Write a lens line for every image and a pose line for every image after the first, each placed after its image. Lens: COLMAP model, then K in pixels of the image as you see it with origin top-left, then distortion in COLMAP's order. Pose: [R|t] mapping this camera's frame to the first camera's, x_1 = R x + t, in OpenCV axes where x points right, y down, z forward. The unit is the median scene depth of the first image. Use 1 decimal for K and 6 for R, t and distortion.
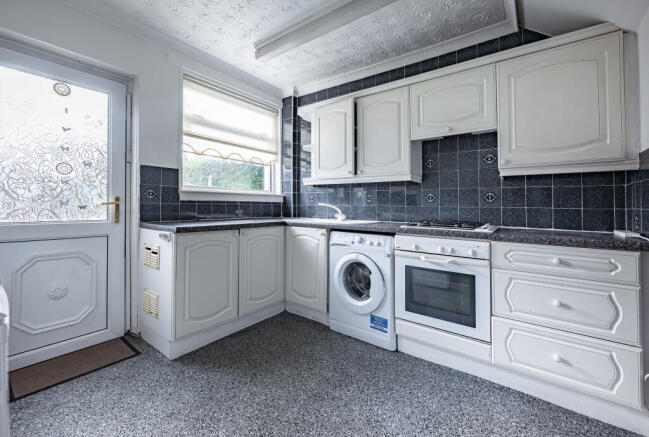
lens RADIAL K [[269.7, 0, 332.3], [0, 269.7, 202.3], [0, 0, 1]] dist [-0.001342, 0.000291]
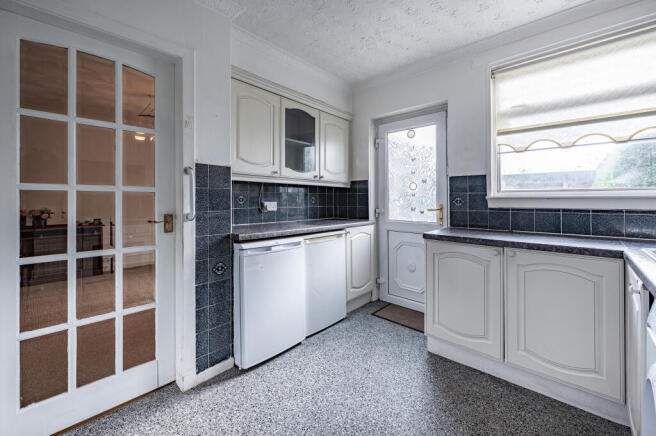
lens RADIAL K [[269.3, 0, 325.6], [0, 269.3, 205.2], [0, 0, 1]] dist [0.001311, -0.000369]
pose [[-0.129763, 0.003610, -0.991538, 0.482243], [0.002860, 0.999991, 0.003267, -0.022508], [0.991541, -0.002412, -0.129773, 0.615641]]
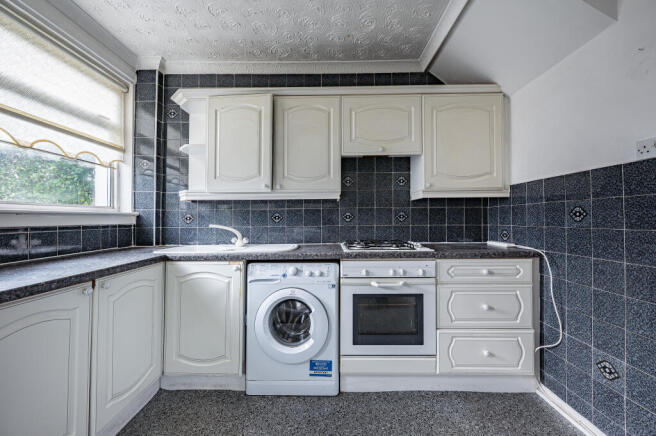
lens RADIAL K [[269.3, 0, 327.0], [0, 269.3, 212.3], [0, 0, 1]] dist [0.001311, -0.000369]
pose [[0.815826, -0.003974, 0.578283, -0.278488], [0.011905, 0.999880, -0.009924, -0.026967], [-0.578174, 0.014980, 0.815776, 0.276816]]
